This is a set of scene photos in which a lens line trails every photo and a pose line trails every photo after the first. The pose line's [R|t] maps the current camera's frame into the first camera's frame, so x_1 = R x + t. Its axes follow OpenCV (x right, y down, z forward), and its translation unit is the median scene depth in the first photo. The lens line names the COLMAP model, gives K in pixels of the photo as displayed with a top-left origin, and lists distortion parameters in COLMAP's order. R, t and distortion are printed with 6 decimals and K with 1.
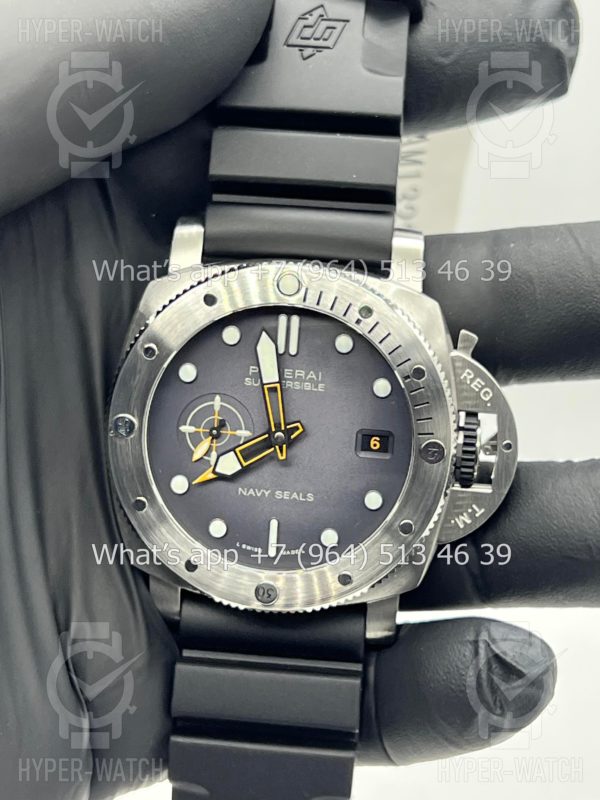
lens RADIAL K [[1854.3, 0, 300.0], [0, 1854.3, 400.0], [0, 0, 1]] dist [0.282036, -0.397119]
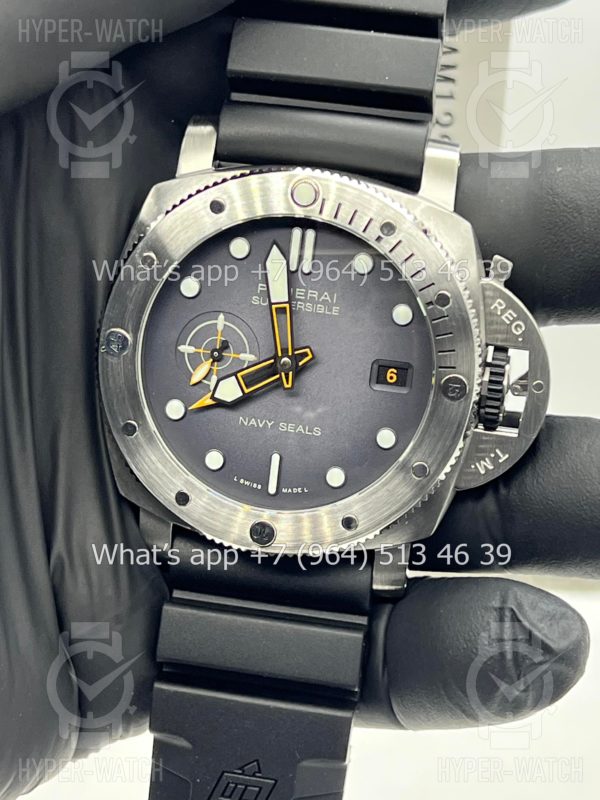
lens RADIAL K [[1854.3, 0, 300.0], [0, 1854.3, 400.0], [0, 0, 1]] dist [0.282036, -0.397119]
pose [[0.997630, 0.054197, -0.042392, 0.034957], [-0.053227, 0.998301, 0.023687, 0.016131], [0.043604, -0.021374, 0.998820, 0.093467]]
